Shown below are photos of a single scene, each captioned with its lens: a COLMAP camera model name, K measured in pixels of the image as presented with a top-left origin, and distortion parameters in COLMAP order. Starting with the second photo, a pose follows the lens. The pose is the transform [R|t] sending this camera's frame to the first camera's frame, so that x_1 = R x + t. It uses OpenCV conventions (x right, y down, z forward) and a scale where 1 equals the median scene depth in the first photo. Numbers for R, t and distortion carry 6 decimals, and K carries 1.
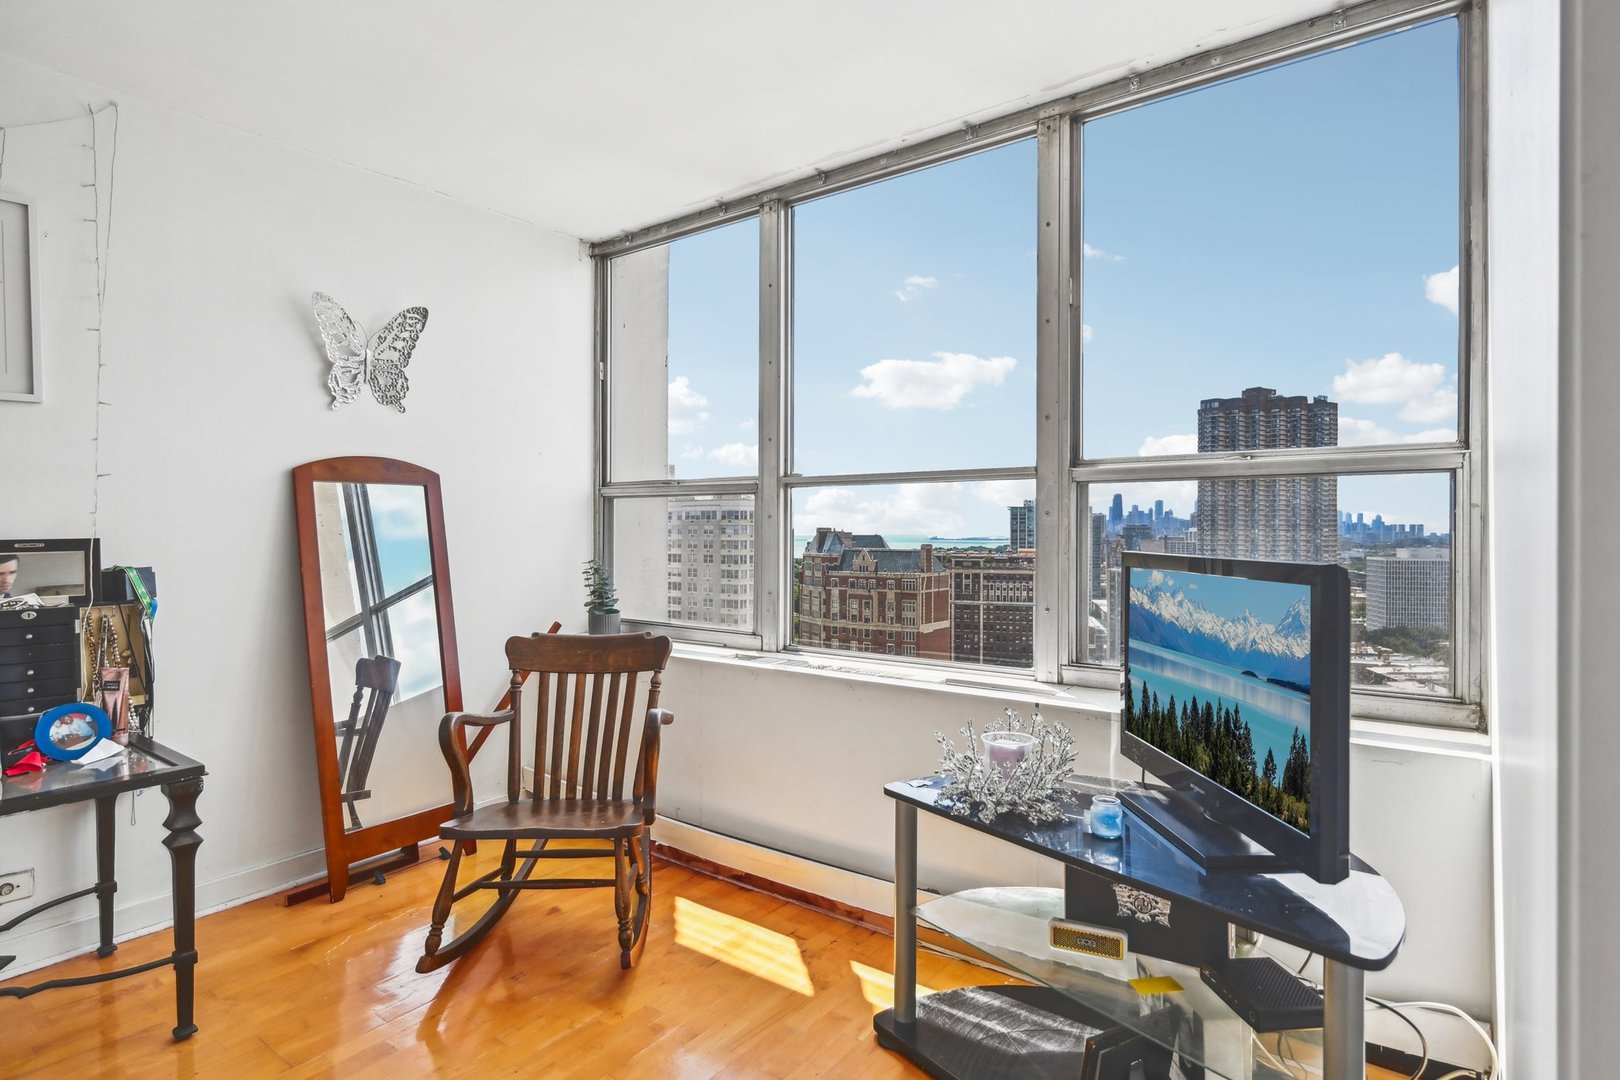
lens RADIAL K [[844.1, 0, 812.3], [0, 844.1, 531.0], [0, 0, 1]] dist [0.000894, 0.000681]
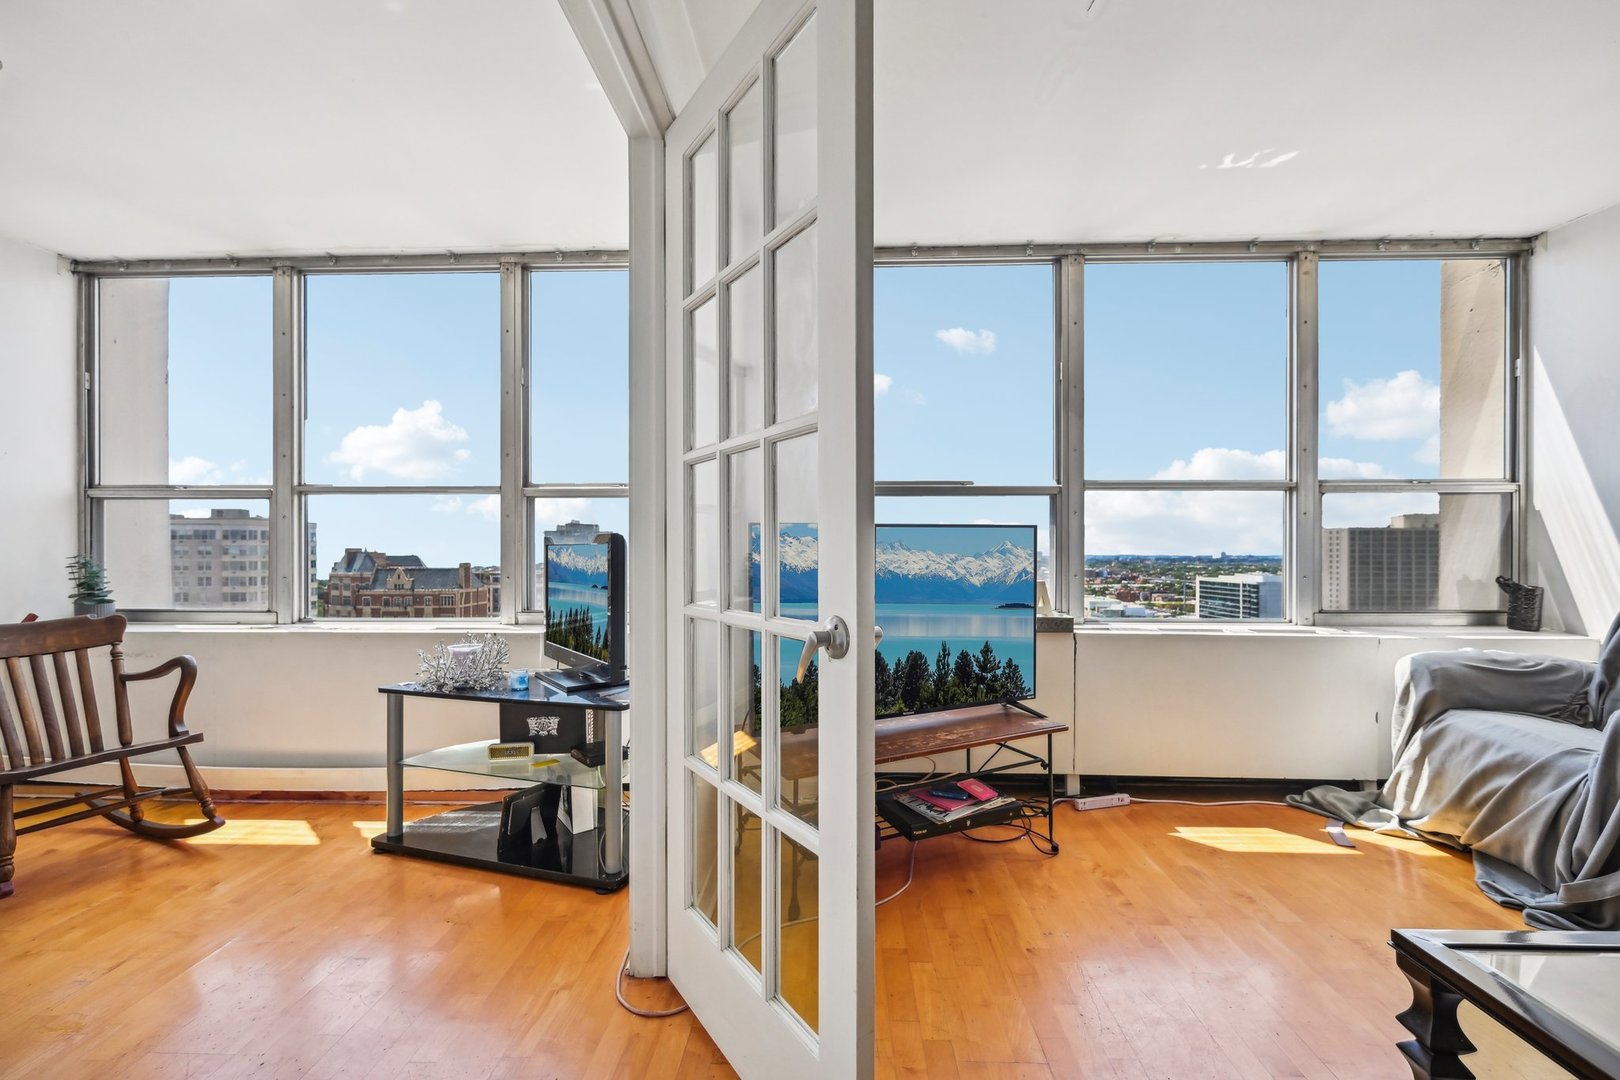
lens RADIAL K [[685.7, 0, 813.0], [0, 685.7, 552.9], [0, 0, 1]] dist [0.000008, -0.000512]
pose [[0.823069, -0.004592, 0.567922, 0.020407], [0.002985, 0.999988, 0.003760, 0.039995], [-0.567933, -0.001399, 0.823074, -0.332167]]
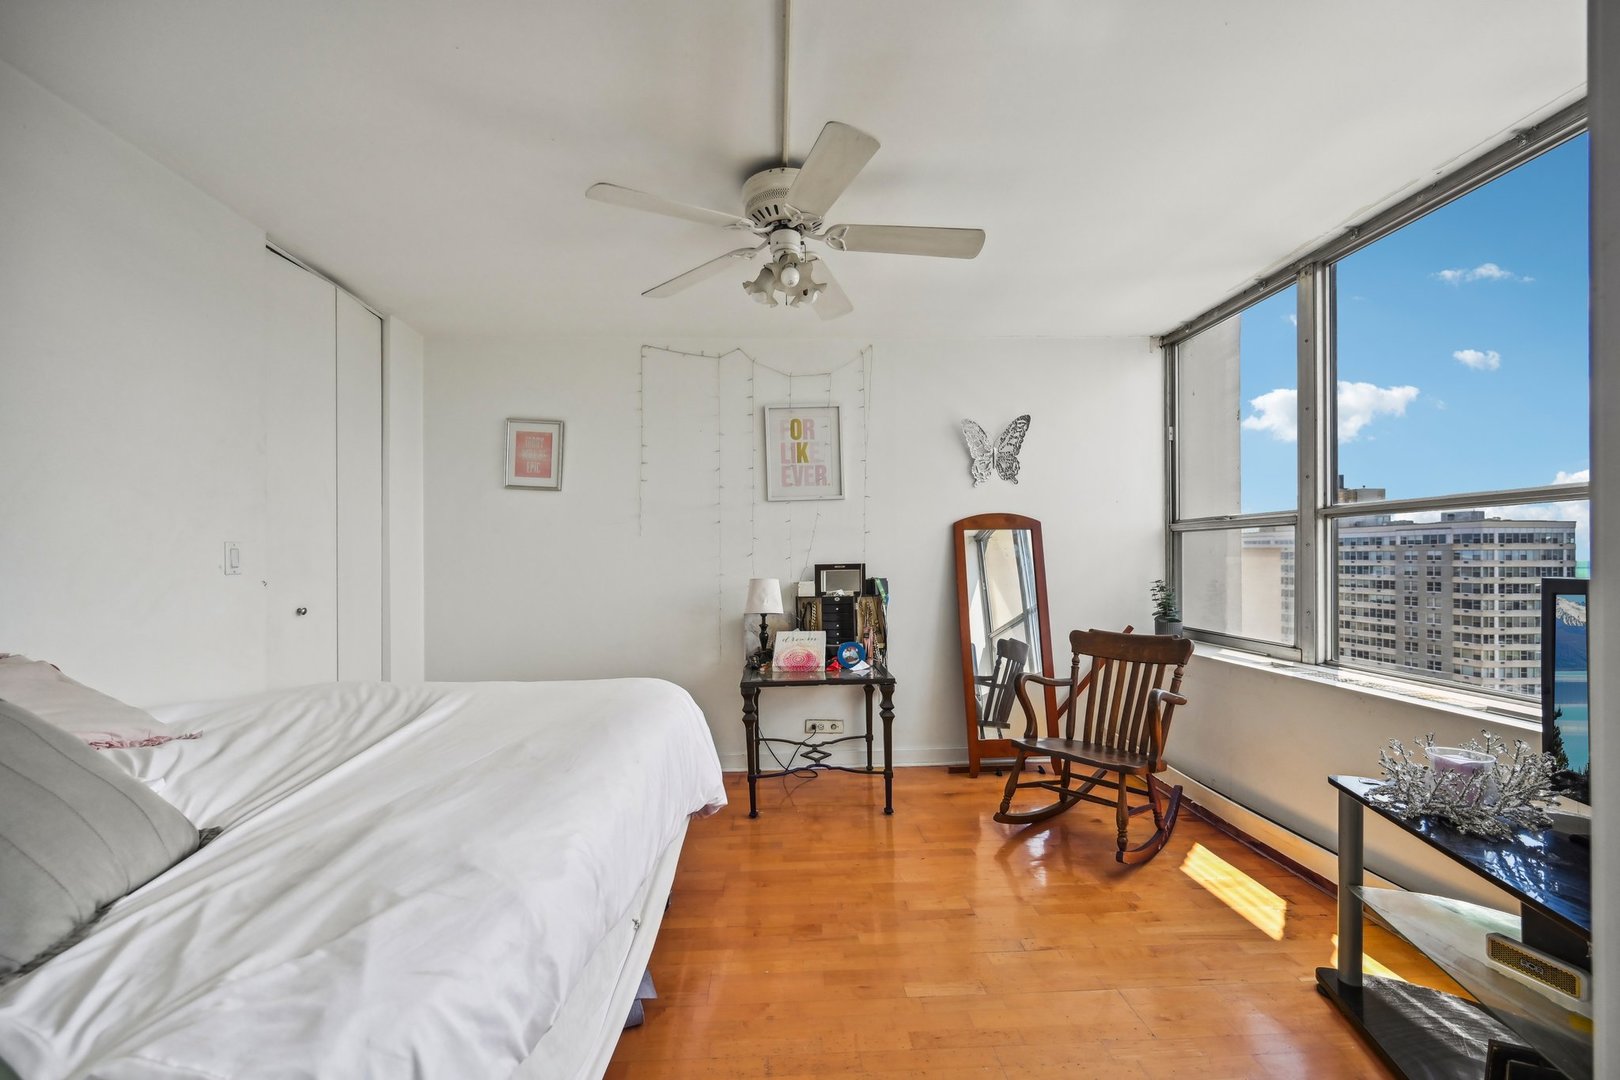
lens RADIAL K [[664.2, 0, 798.8], [0, 664.2, 558.3], [0, 0, 1]] dist [0.001266, 0.000188]
pose [[0.631313, -0.005565, -0.775508, 0.239388], [0.005500, 0.999981, -0.002699, -0.000188], [0.775509, -0.002562, 0.631332, -0.106402]]
